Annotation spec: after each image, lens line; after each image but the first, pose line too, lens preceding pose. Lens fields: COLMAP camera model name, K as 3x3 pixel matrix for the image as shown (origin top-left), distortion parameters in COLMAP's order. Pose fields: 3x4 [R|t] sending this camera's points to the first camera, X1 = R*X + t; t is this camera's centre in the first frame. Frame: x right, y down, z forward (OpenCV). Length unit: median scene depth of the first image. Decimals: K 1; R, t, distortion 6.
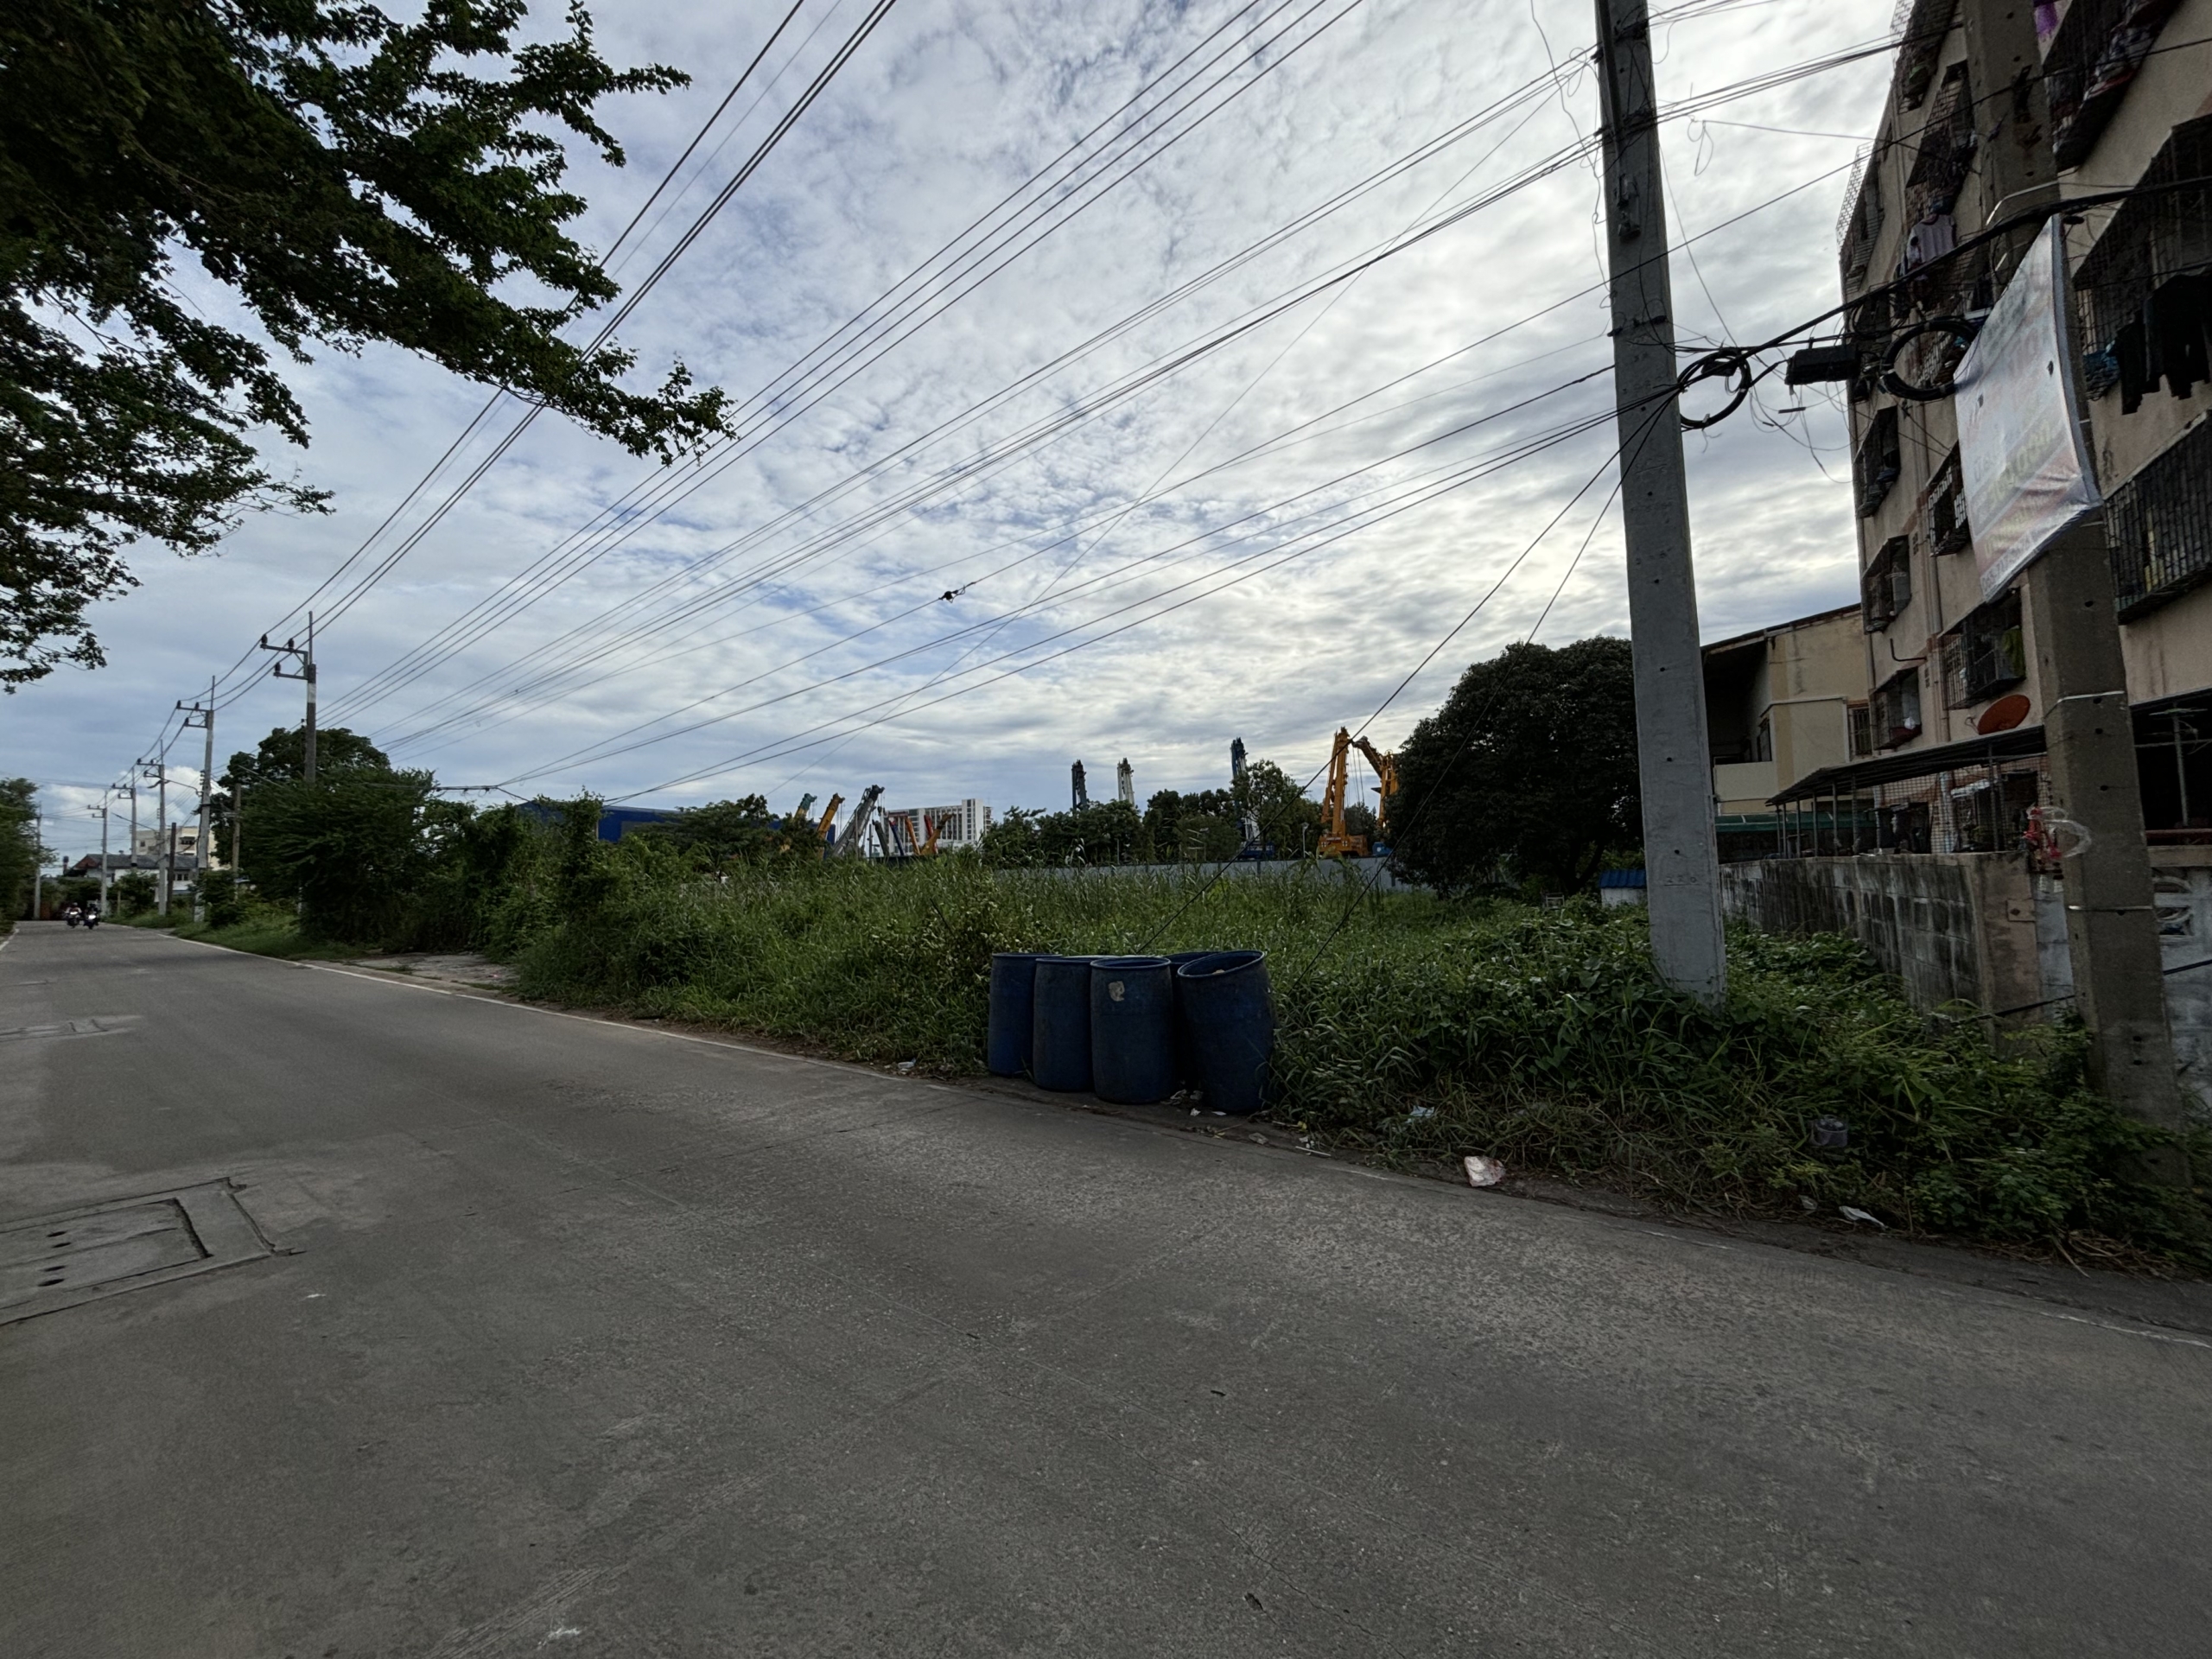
lens RADIAL K [[895.6, 0, 1104.1], [0, 895.6, 823.2], [0, 0, 1]] dist [0.000050, 0.000961]
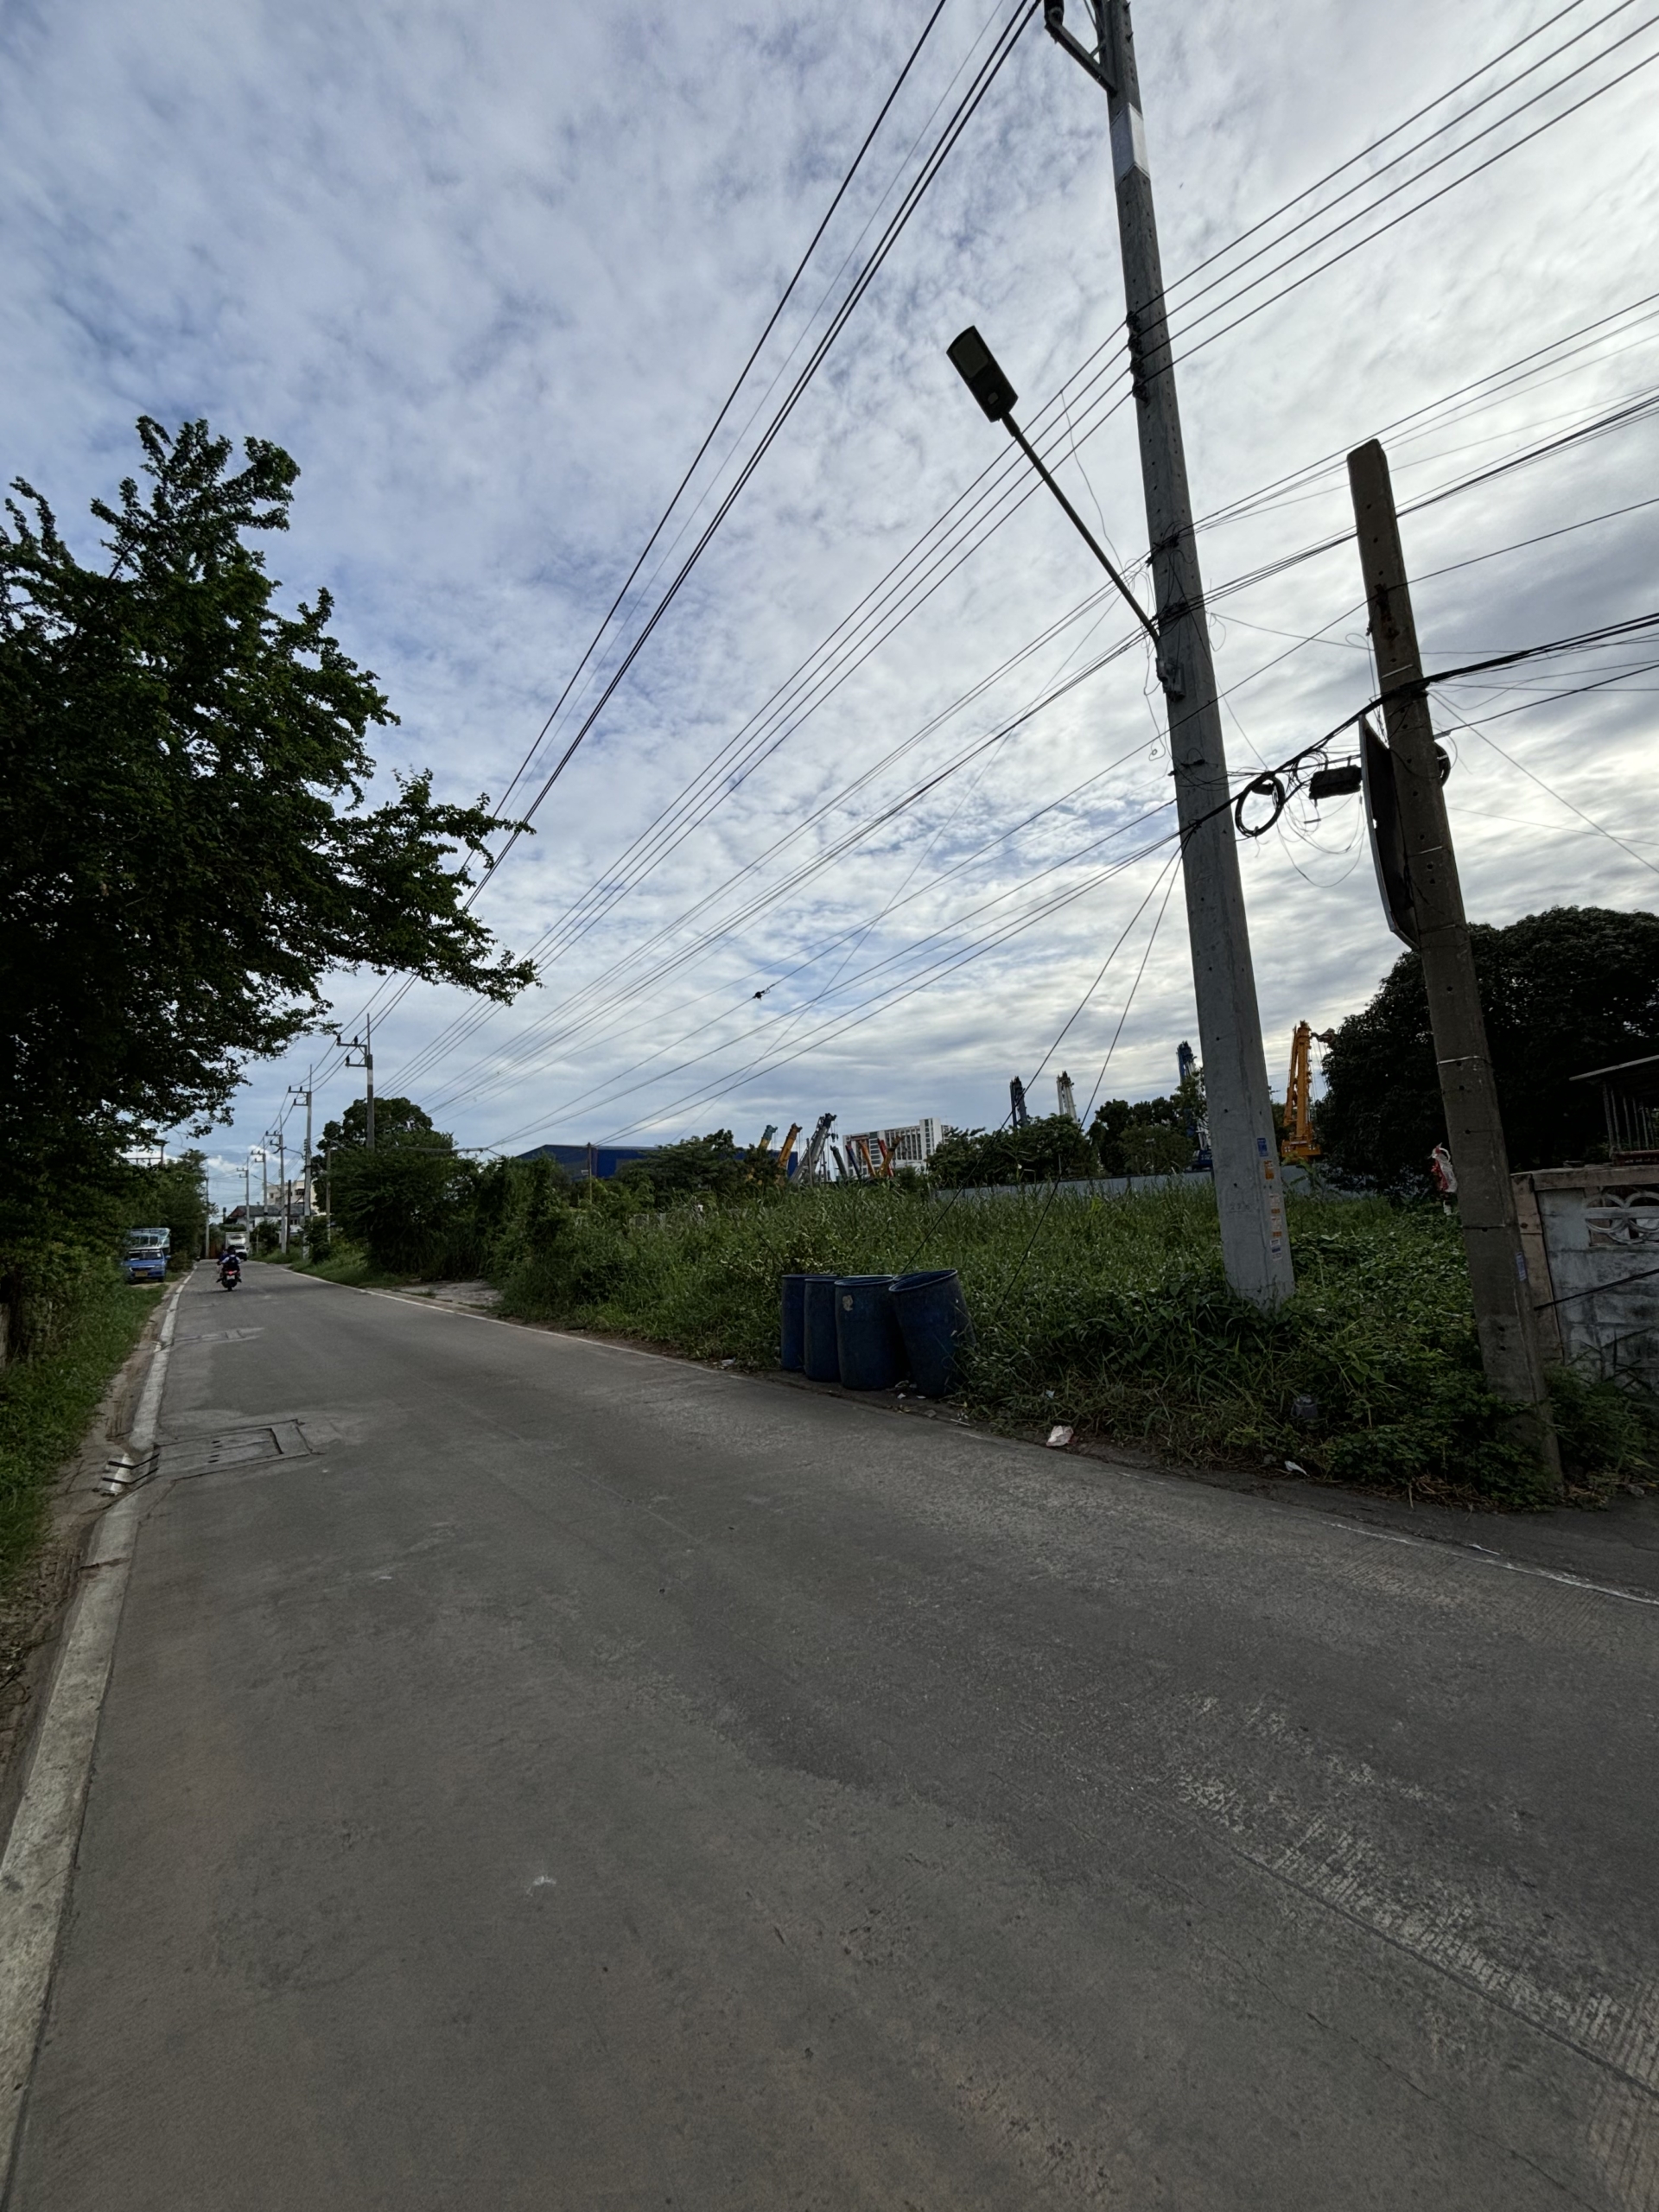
lens RADIAL K [[895.6, 0, 826.0], [0, 895.6, 1096.1], [0, 0, 1]] dist [0.000050, 0.000961]
pose [[0.962951, -0.068123, -0.260931, 0.091148], [0.054965, 0.996837, -0.057404, -0.010632], [0.264016, 0.040935, 0.963649, -0.075222]]
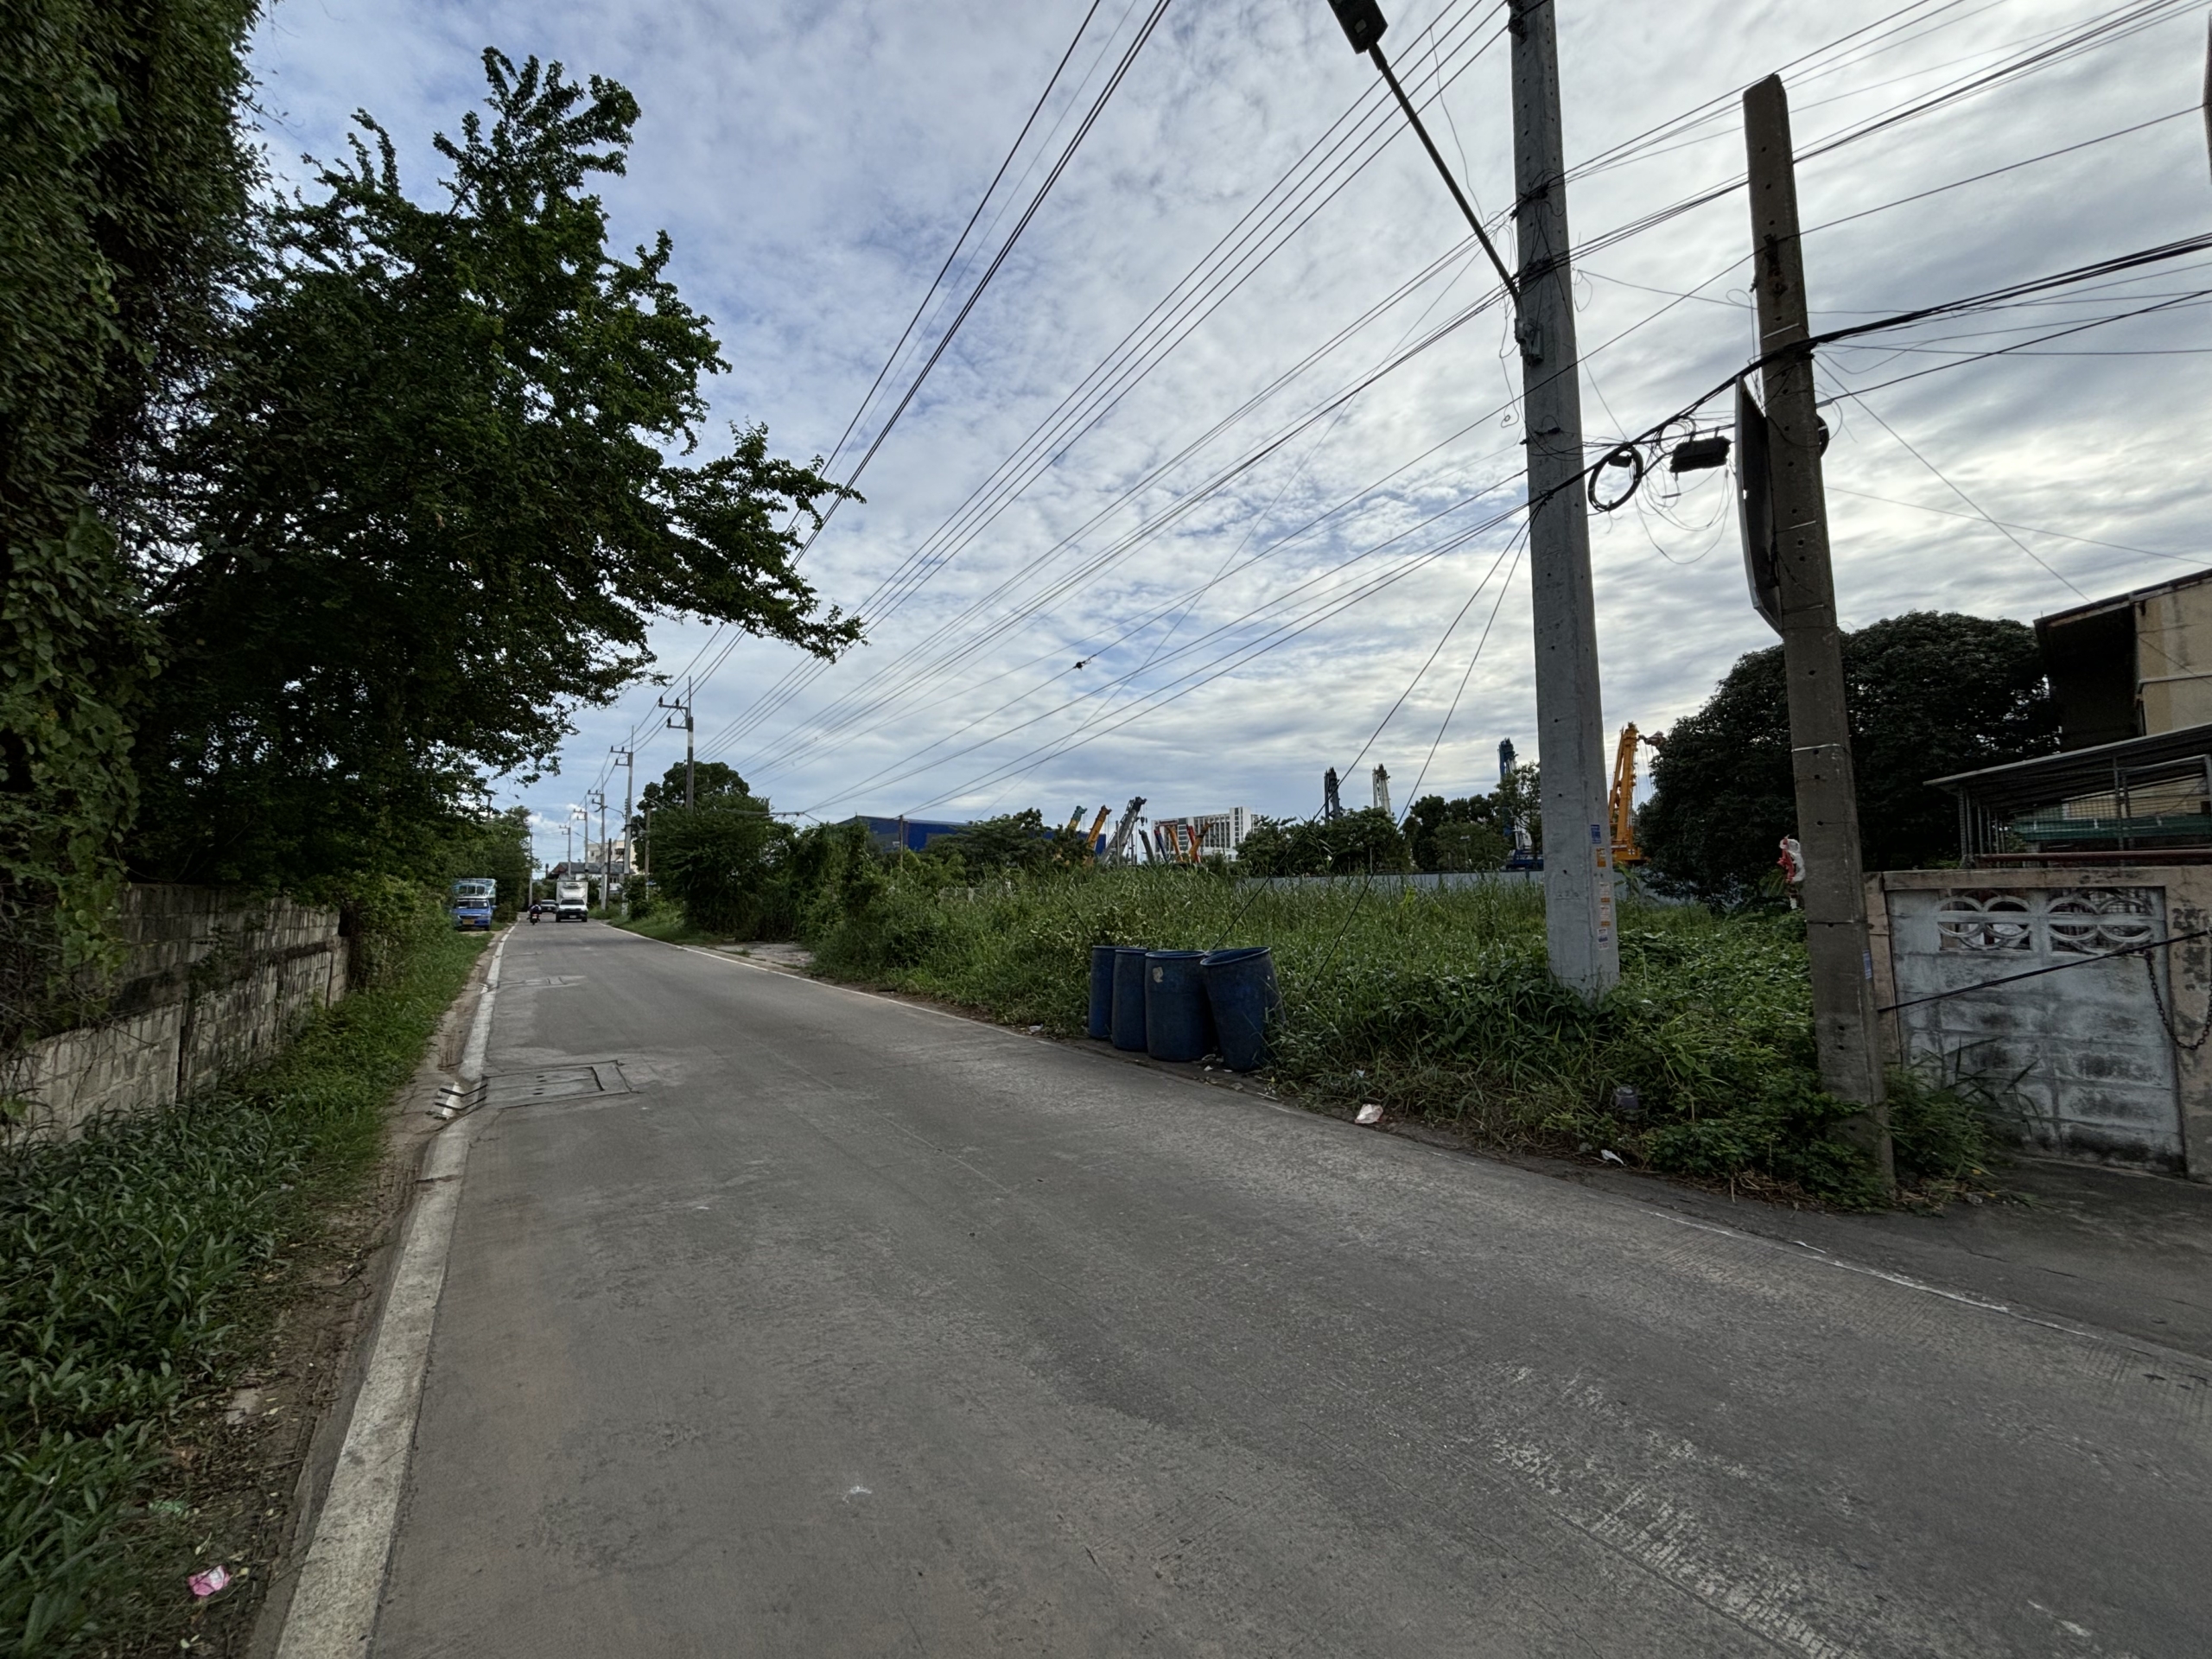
lens RADIAL K [[895.6, 0, 1099.9], [0, 895.6, 819.2], [0, 0, 1]] dist [0.000050, 0.000961]
pose [[0.953496, -0.014206, -0.301070, 0.086975], [0.010267, 0.999840, -0.014661, -0.005840], [0.301230, 0.010889, 0.953489, -0.073573]]
